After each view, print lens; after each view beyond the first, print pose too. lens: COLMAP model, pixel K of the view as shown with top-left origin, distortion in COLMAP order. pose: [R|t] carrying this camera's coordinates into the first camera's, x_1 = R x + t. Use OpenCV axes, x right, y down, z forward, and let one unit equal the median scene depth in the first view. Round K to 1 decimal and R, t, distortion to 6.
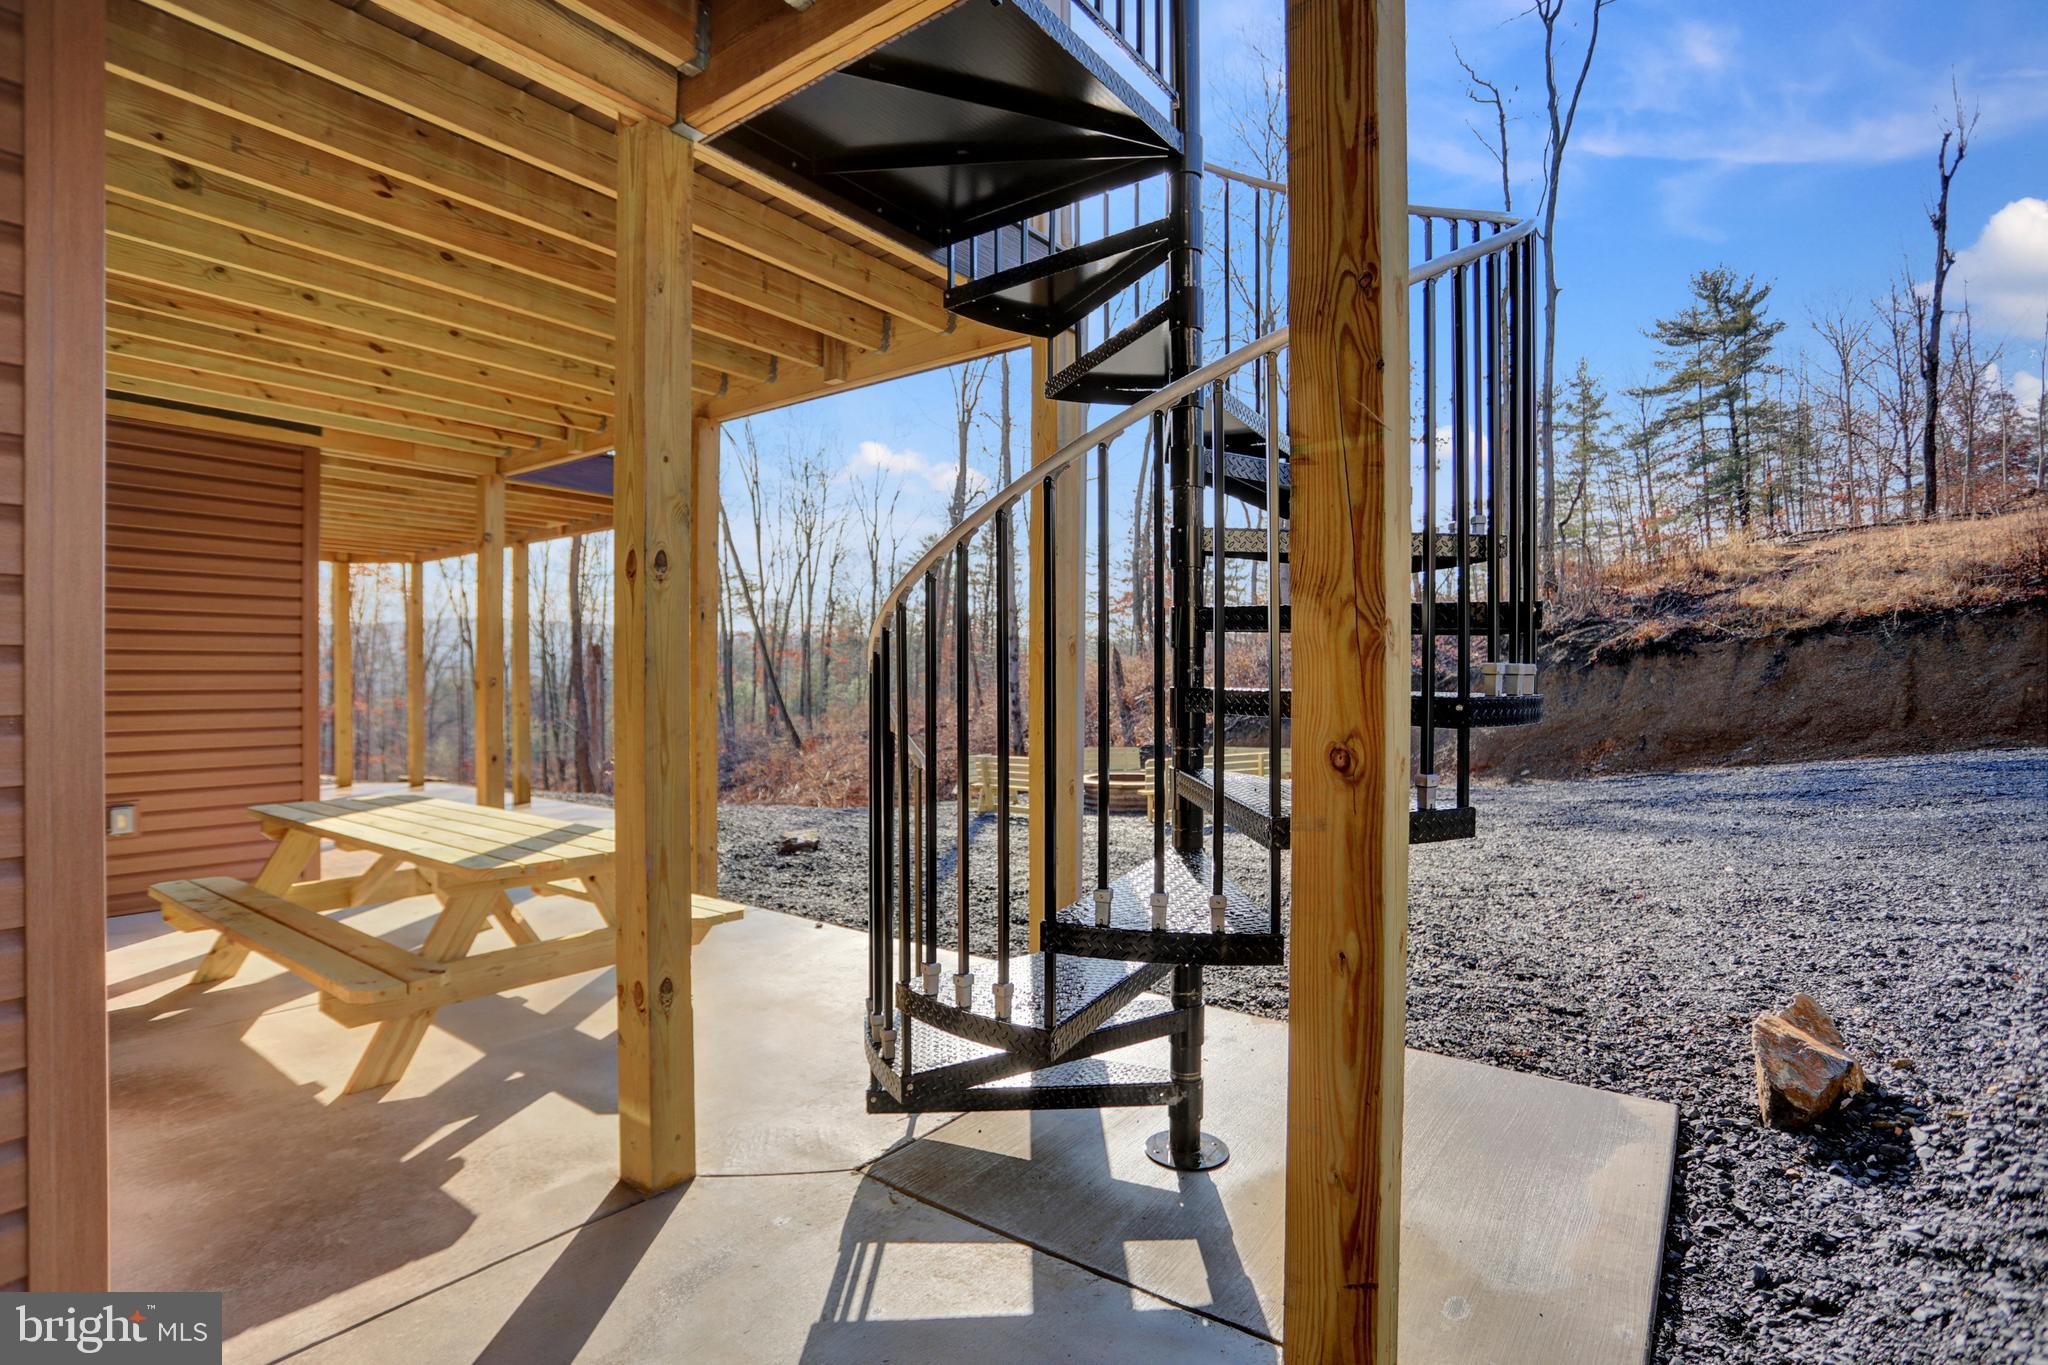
lens RADIAL K [[993.4, 0, 1024.0], [0, 993.4, 682.5], [0, 0, 1]] dist [-0.062201, 0.024754]
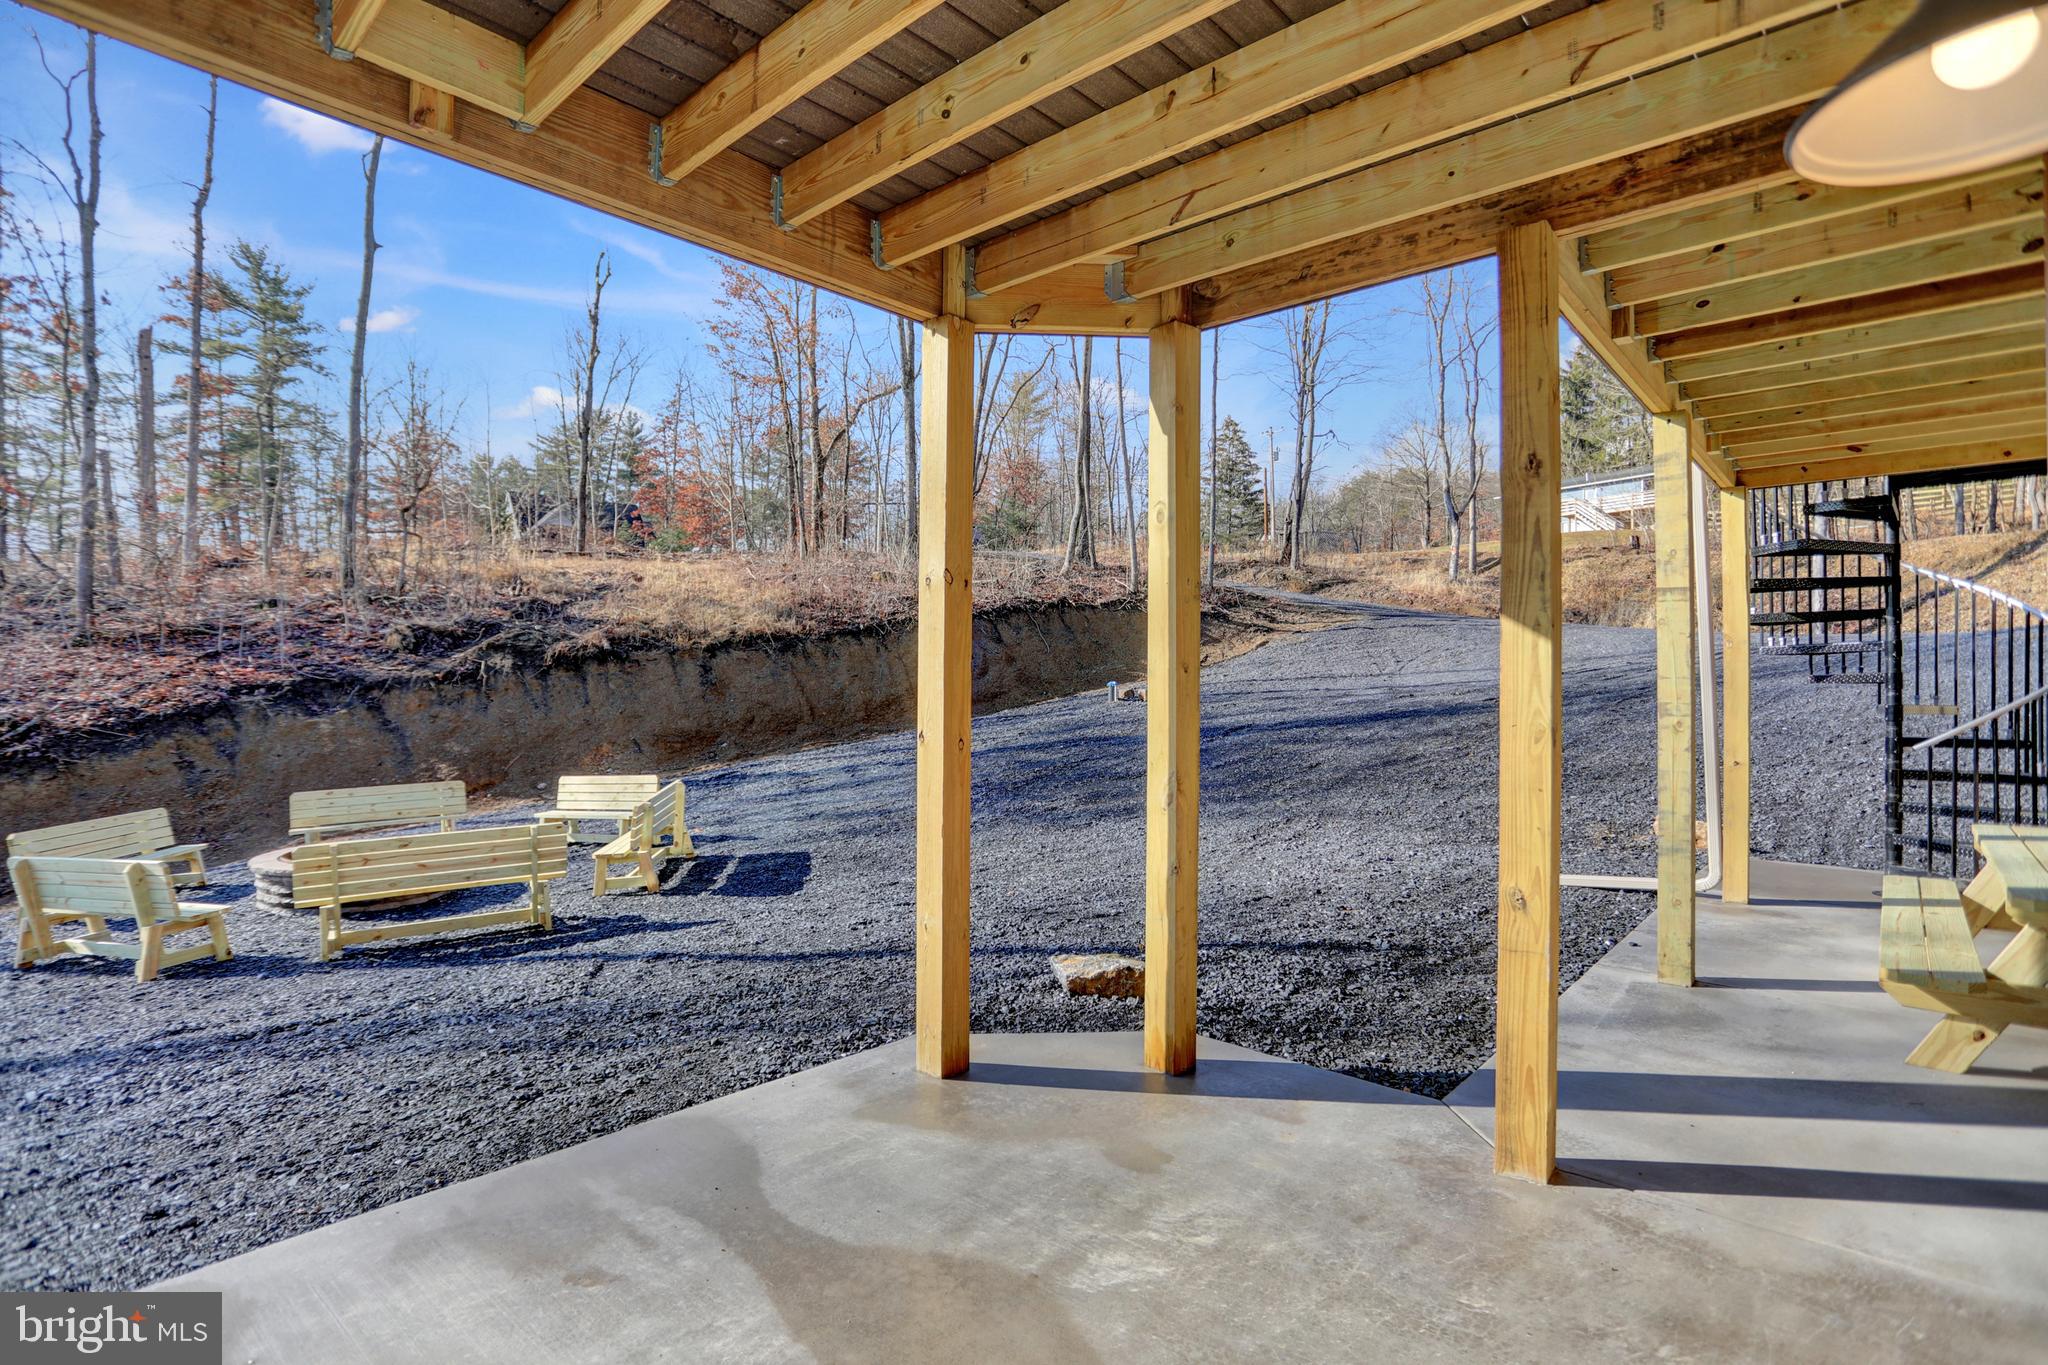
lens RADIAL K [[993.4, 0, 1024.0], [0, 993.4, 682.5], [0, 0, 1]] dist [-0.062201, 0.024754]
pose [[0.117565, -0.001028, 0.993065, -0.126447], [-0.003096, 0.999994, 0.001402, -0.003082], [-0.993060, -0.003240, 0.117561, 0.147451]]
